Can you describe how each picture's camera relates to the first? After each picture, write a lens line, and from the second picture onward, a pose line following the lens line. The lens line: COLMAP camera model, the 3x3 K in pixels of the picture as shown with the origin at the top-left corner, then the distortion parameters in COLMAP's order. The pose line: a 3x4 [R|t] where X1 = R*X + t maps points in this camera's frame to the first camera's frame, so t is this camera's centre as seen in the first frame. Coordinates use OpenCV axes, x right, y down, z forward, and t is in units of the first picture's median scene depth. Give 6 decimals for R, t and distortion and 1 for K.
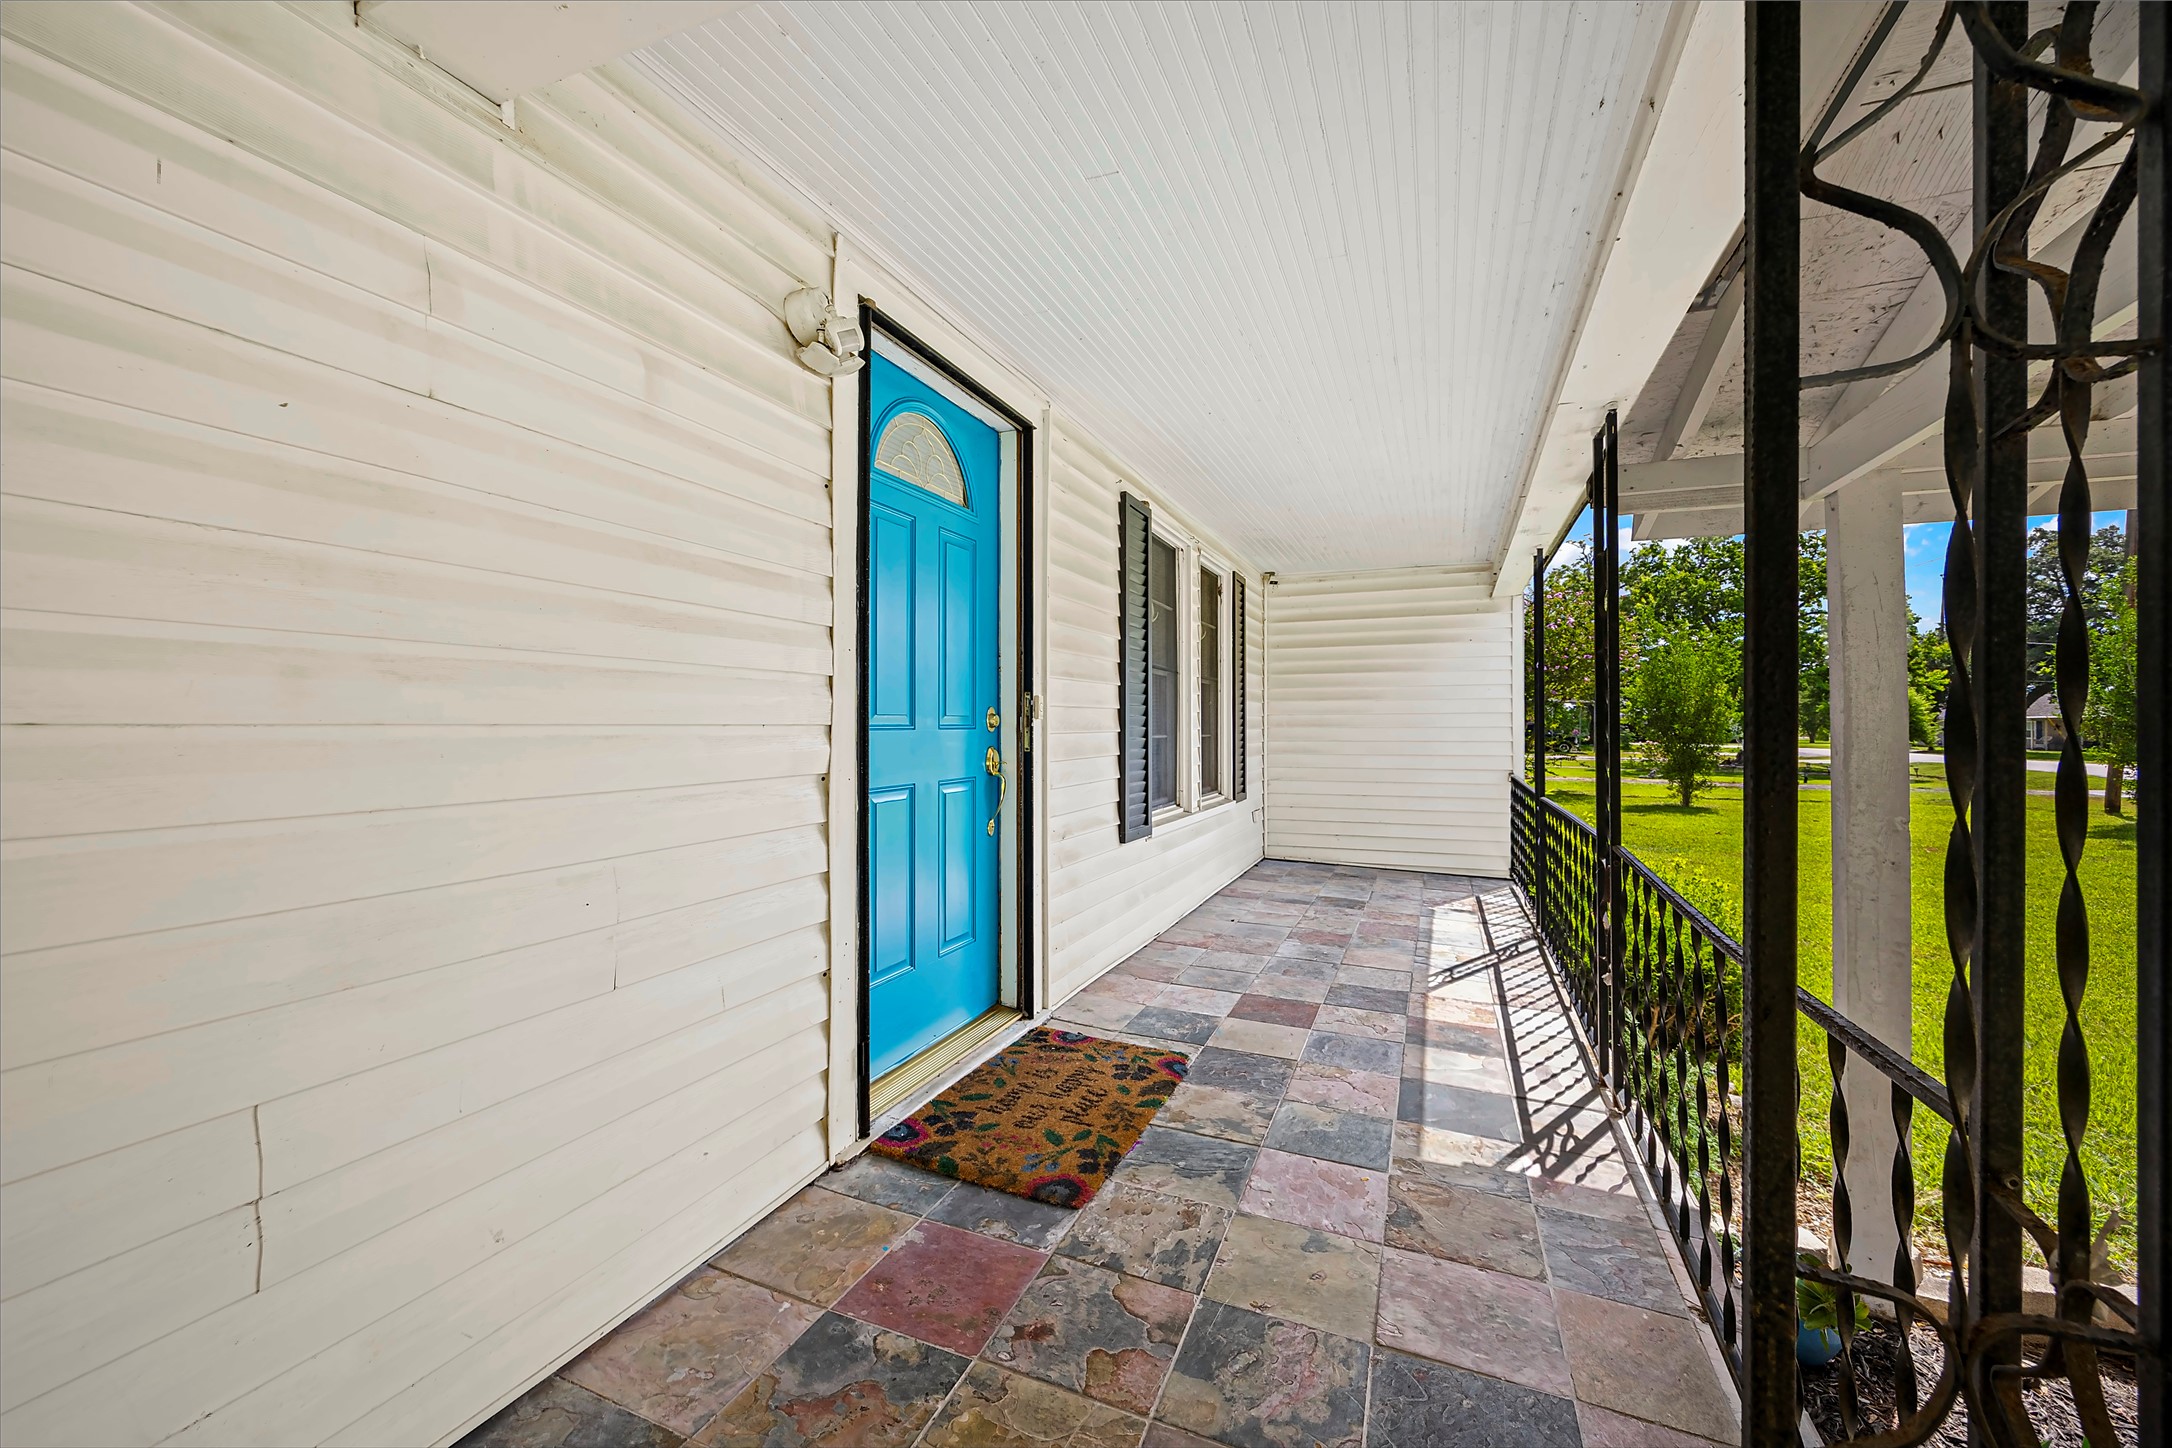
lens RADIAL K [[829.8, 0, 1085.3], [0, 829.8, 714.6], [0, 0, 1]] dist [-0.001909, 0.000088]
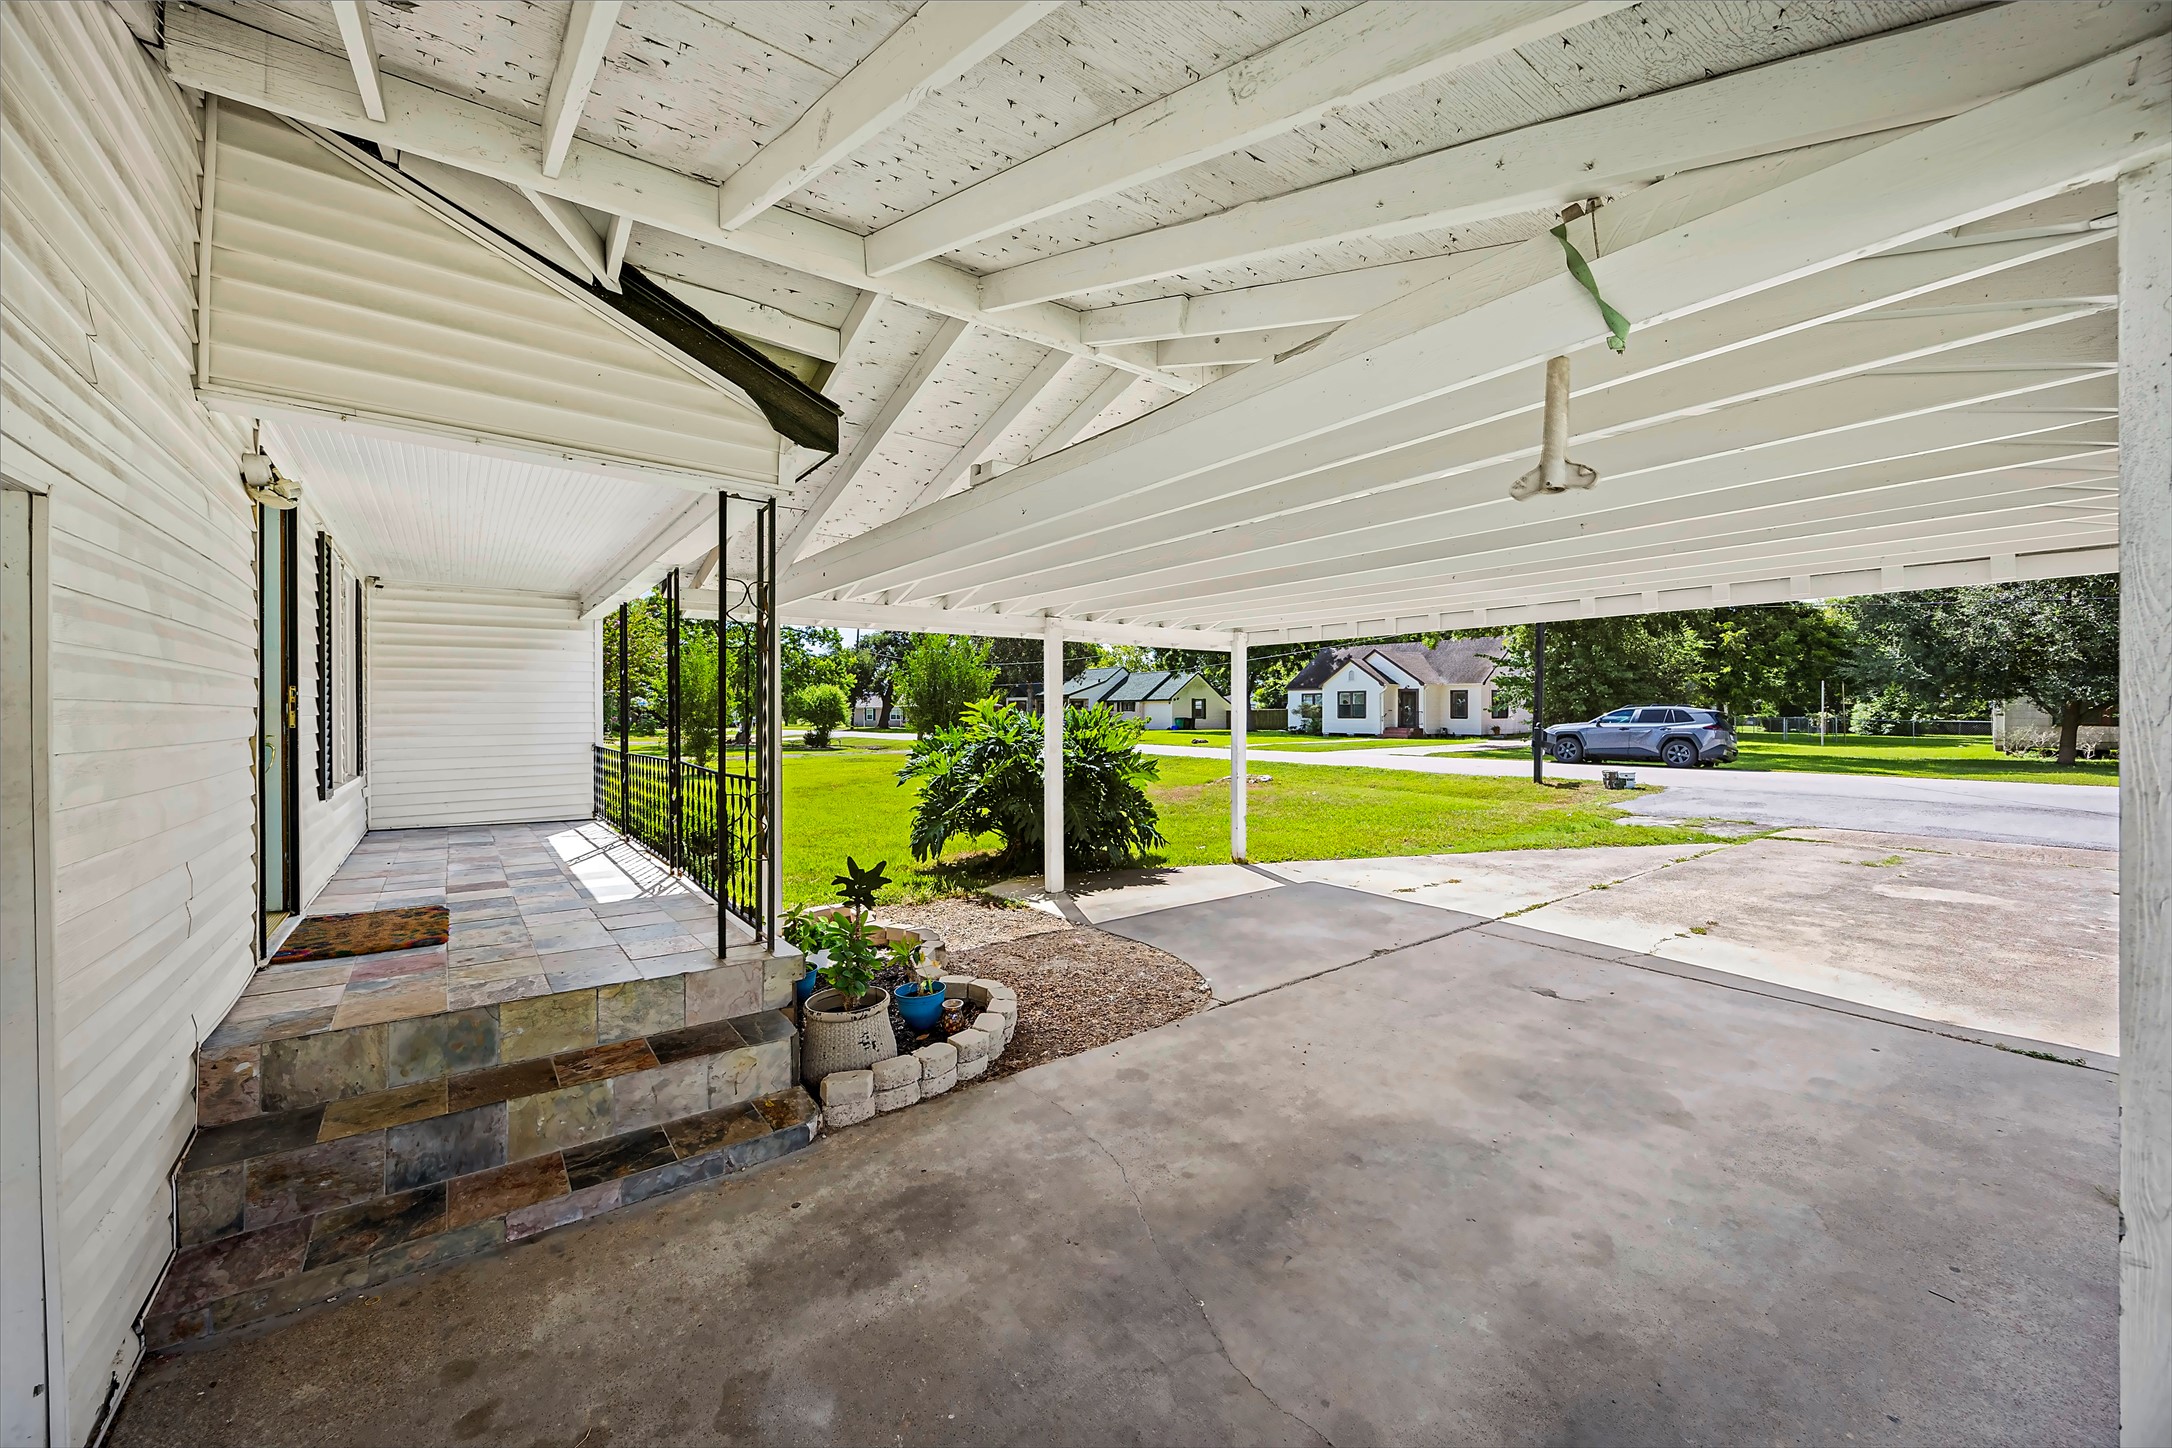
lens RADIAL K [[829.8, 0, 1085.4], [0, 829.8, 710.4], [0, 0, 1]] dist [-0.001909, 0.000088]
pose [[0.486872, -0.005355, 0.873457, -0.310023], [-0.001485, 0.999975, 0.006958, 0.001025], [-0.873472, -0.004685, 0.486851, -0.418144]]
